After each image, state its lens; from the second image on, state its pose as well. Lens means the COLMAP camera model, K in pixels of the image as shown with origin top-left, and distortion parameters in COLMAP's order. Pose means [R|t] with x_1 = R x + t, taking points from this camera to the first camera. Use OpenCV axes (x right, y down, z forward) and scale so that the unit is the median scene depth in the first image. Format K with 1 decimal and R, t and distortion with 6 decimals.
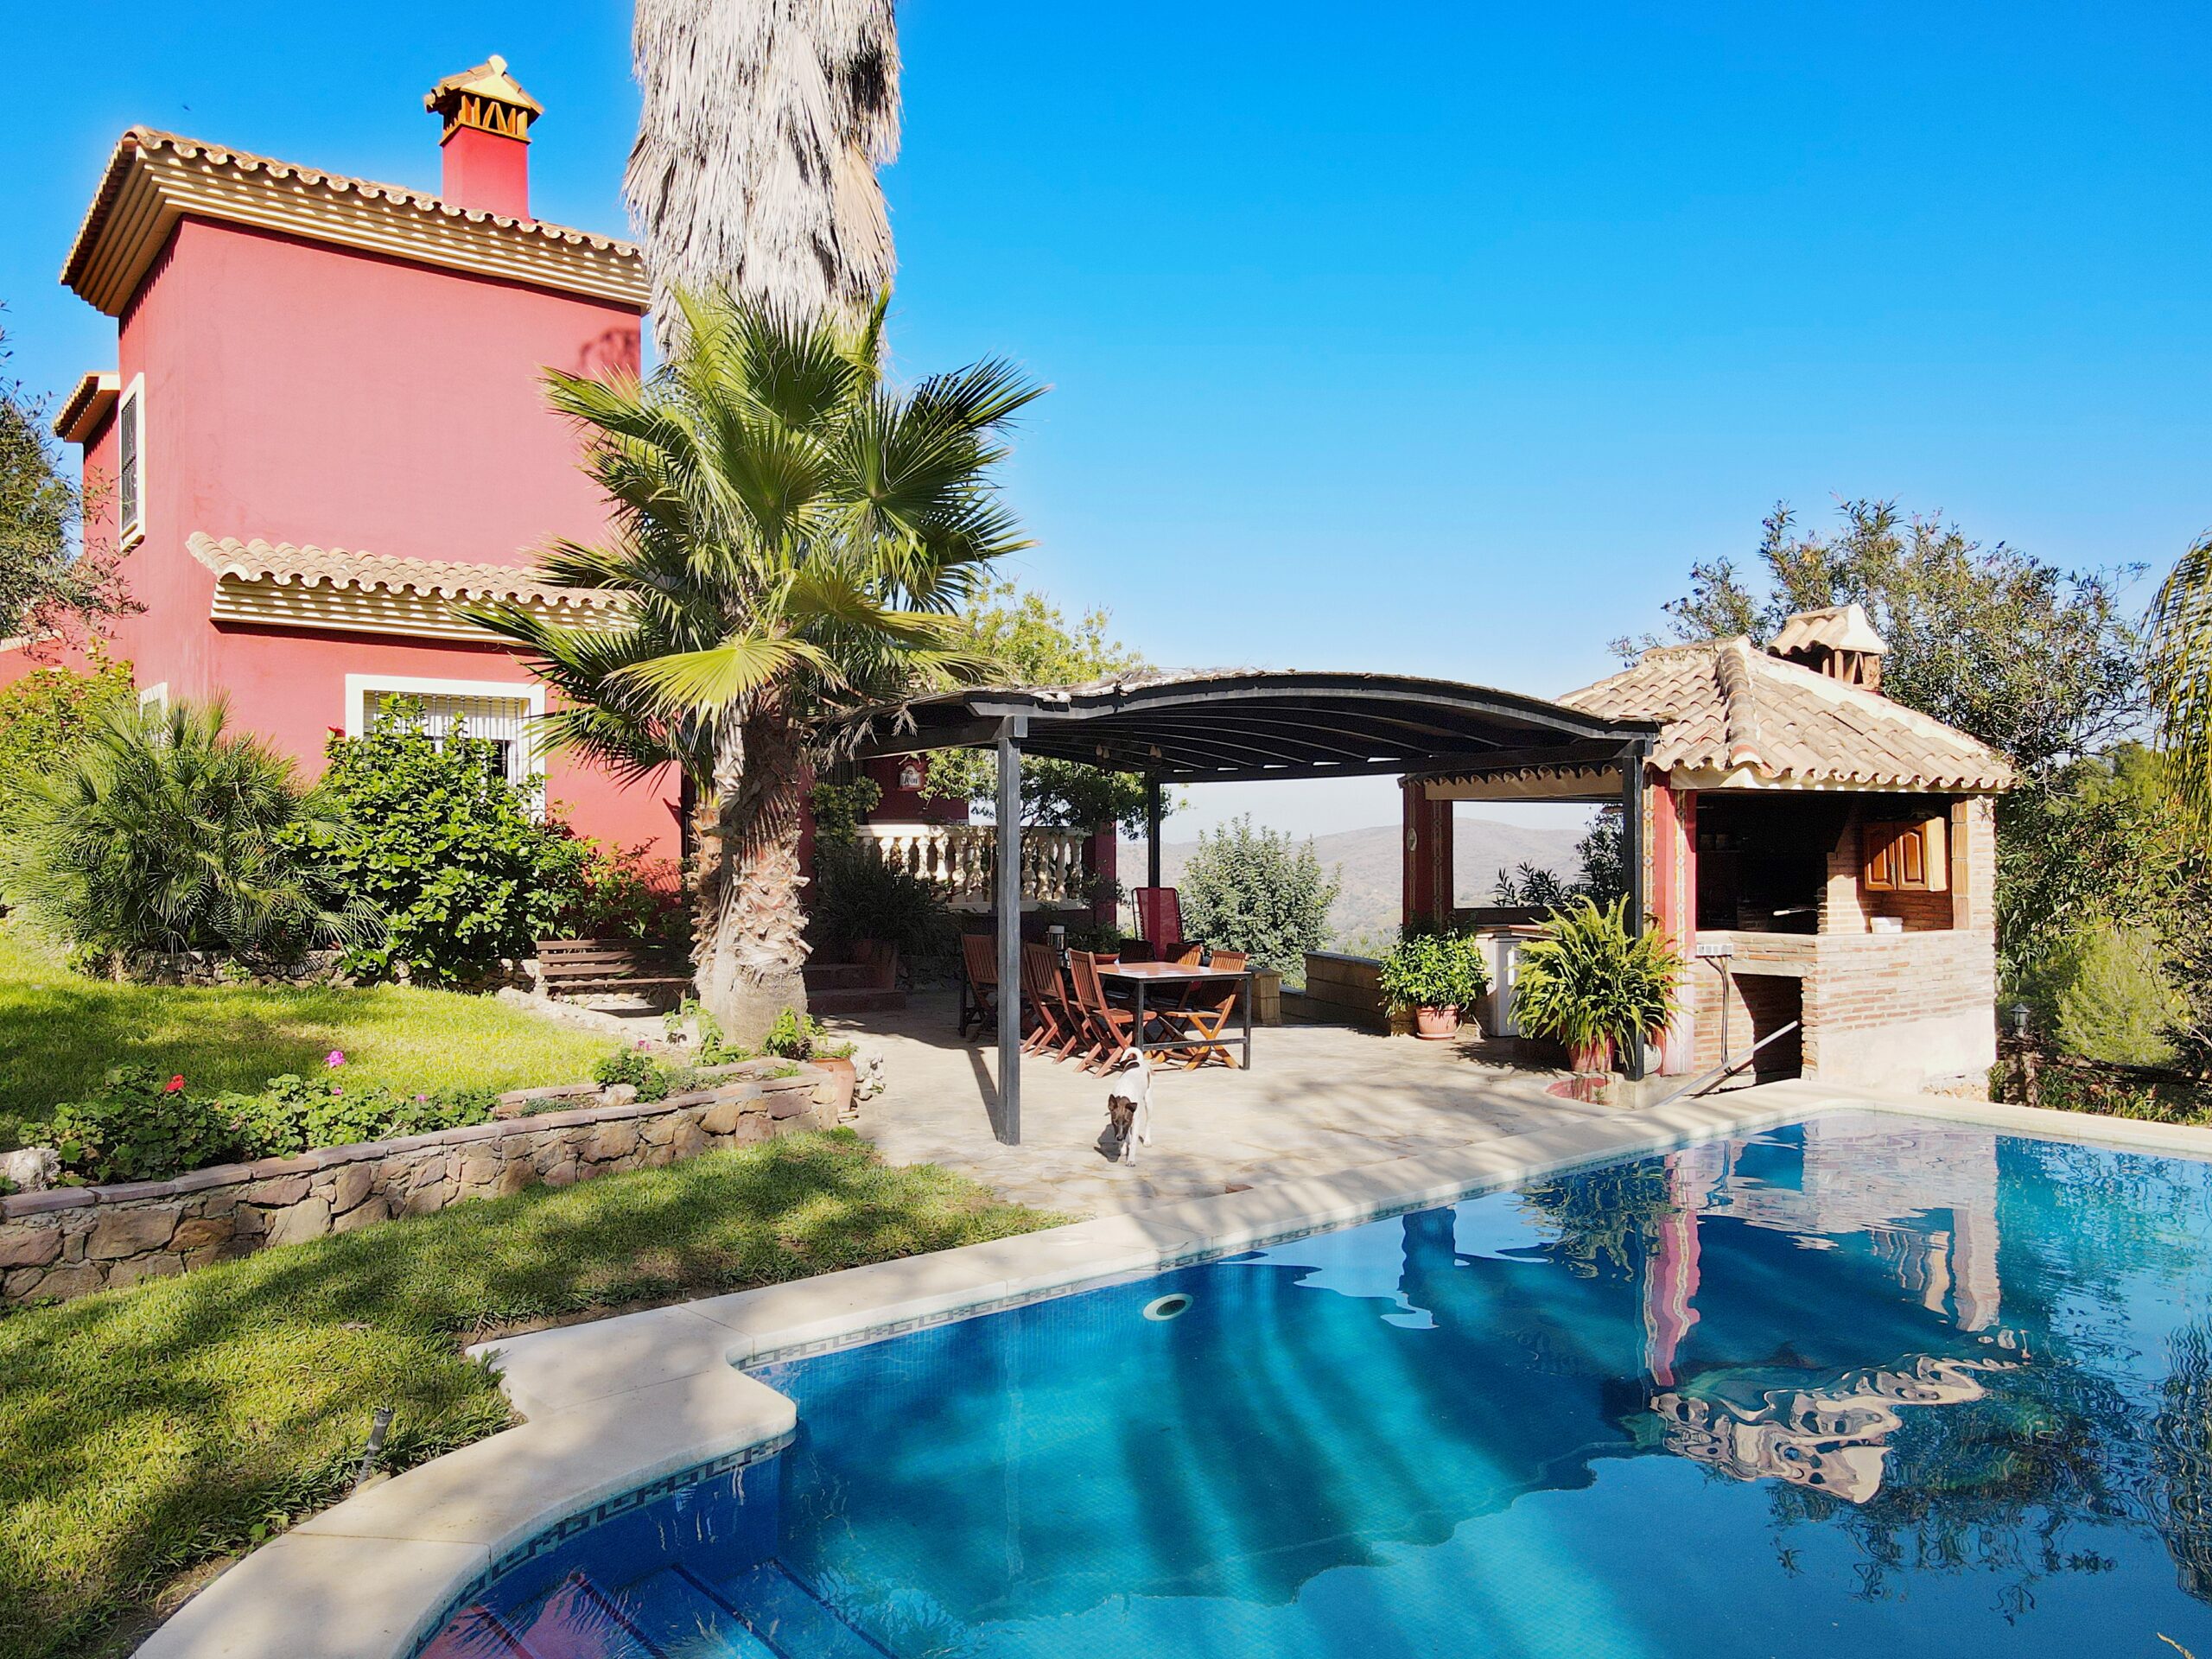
lens RADIAL K [[1651.3, 0, 1102.5], [0, 1651.3, 824.8], [0, 0, 1]] dist [0.003853, 0.038288]
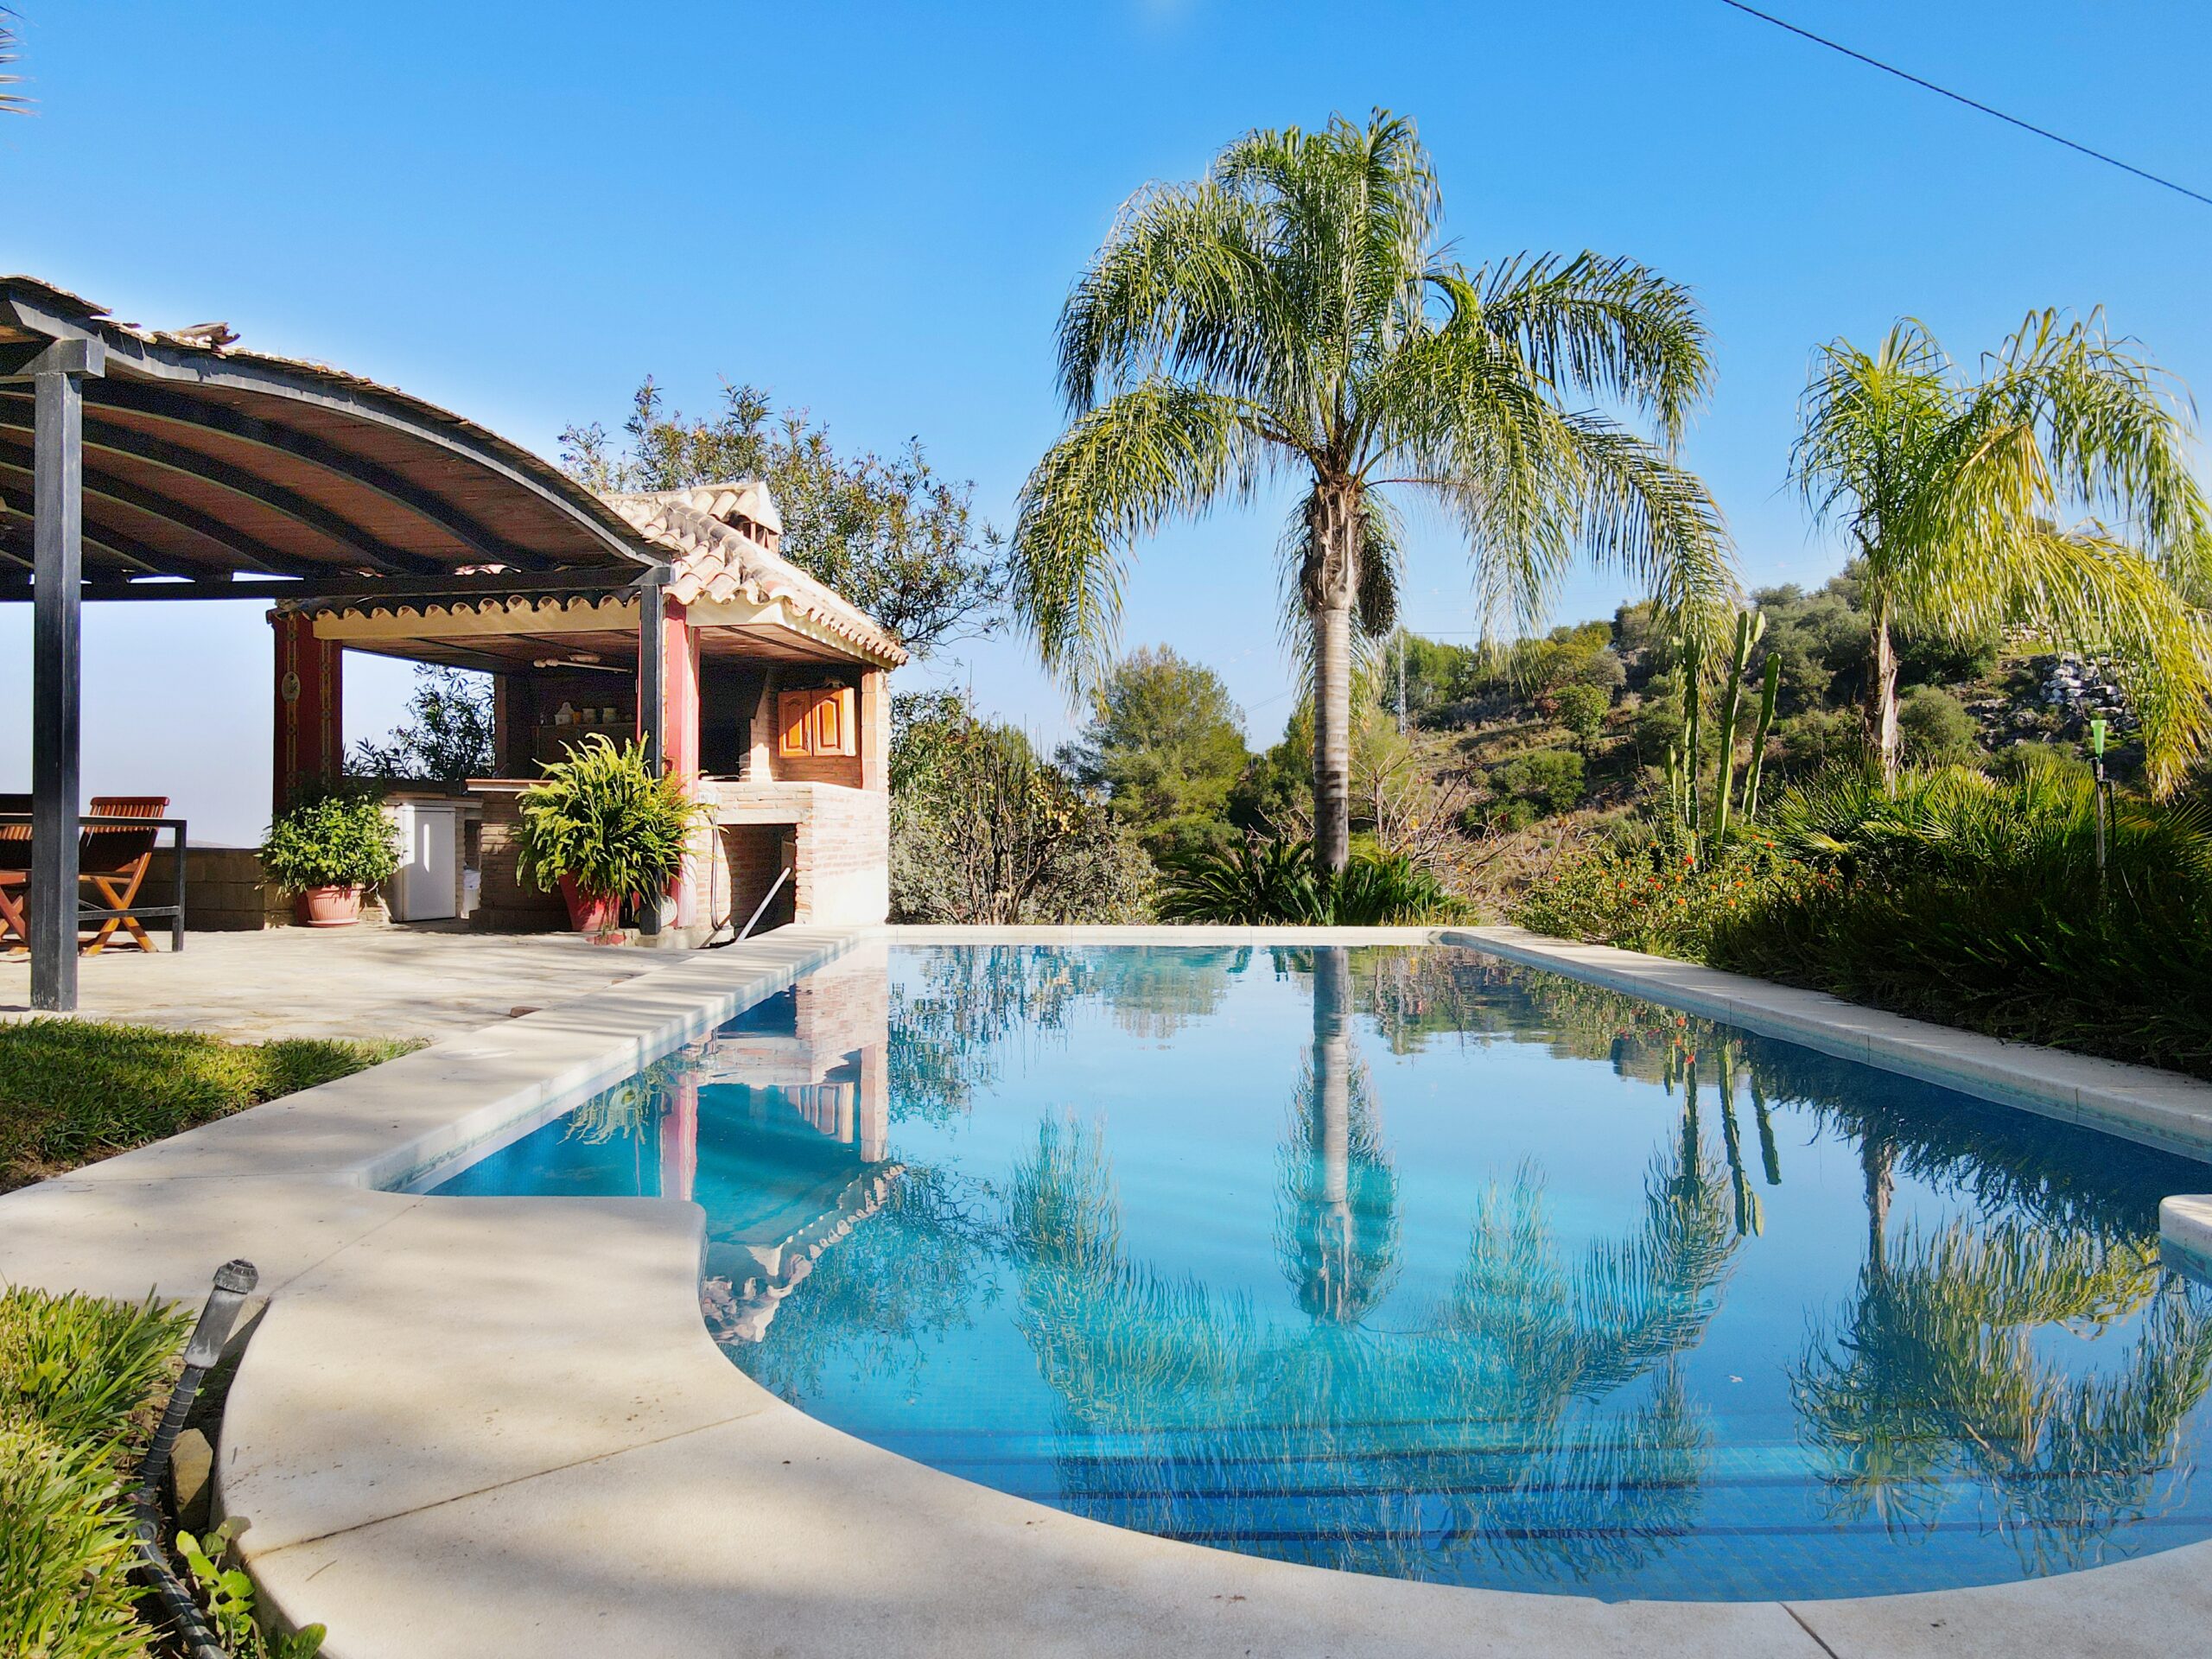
lens RADIAL K [[1651.3, 0, 1093.8], [0, 1651.3, 829.0], [0, 0, 1]] dist [0.003853, 0.038288]
pose [[0.639332, 0.006676, 0.768902, -0.199917], [-0.010828, 0.999941, 0.000321, 0.079948], [-0.768855, -0.008531, 0.639367, 0.188426]]
